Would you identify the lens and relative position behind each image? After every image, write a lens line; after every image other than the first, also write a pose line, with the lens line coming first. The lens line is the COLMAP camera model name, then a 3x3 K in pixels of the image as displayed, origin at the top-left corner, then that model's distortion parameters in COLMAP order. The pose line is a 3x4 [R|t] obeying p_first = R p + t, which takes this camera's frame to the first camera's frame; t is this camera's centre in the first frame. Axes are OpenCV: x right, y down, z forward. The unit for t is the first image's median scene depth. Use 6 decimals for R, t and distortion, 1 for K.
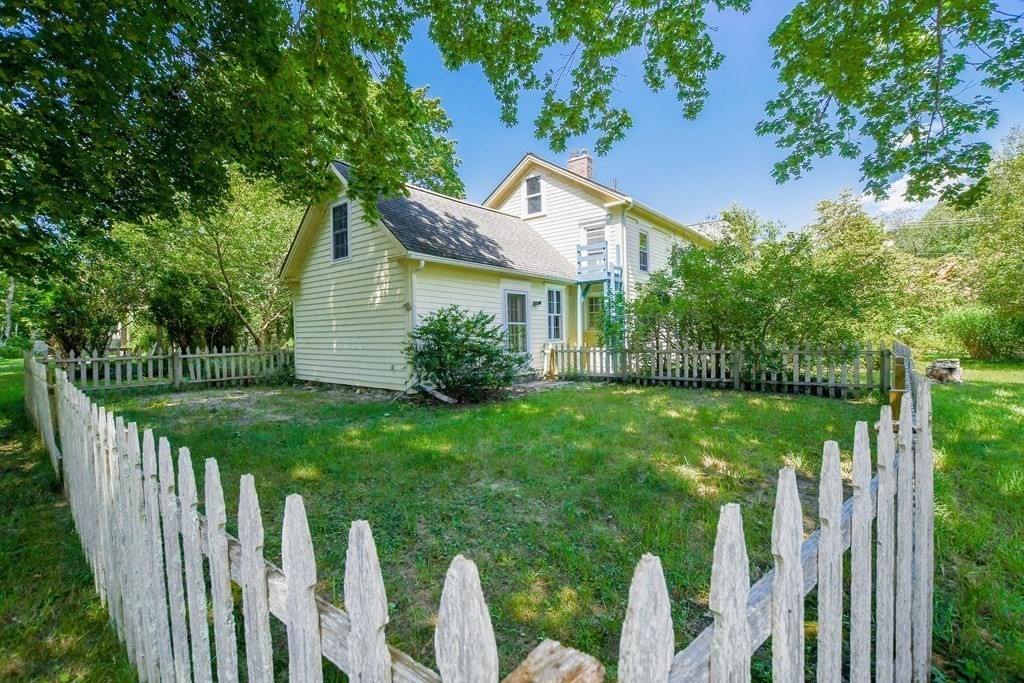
lens RADIAL K [[456.1, 0, 515.8], [0, 456.1, 342.1], [0, 0, 1]] dist [-0.028819, 0.002509]
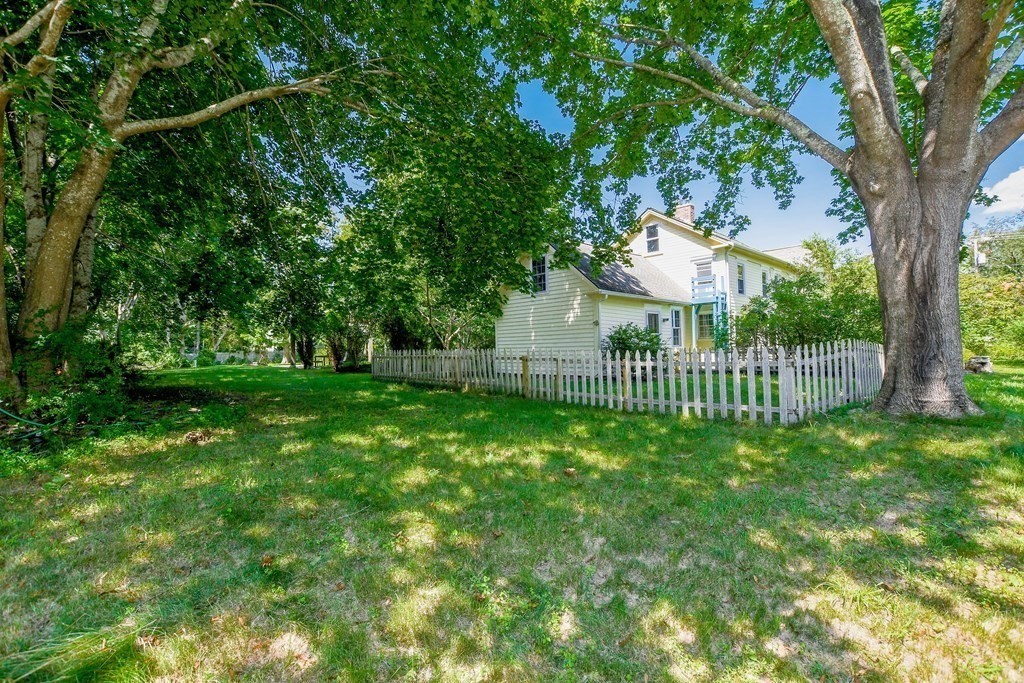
lens RADIAL K [[456.1, 0, 507.5], [0, 456.1, 342.2], [0, 0, 1]] dist [-0.028819, 0.002509]
pose [[0.987068, -0.003778, -0.160257, -0.247489], [-0.001448, 0.999471, -0.032482, 0.037194], [0.160295, 0.032294, 0.986541, -0.554291]]
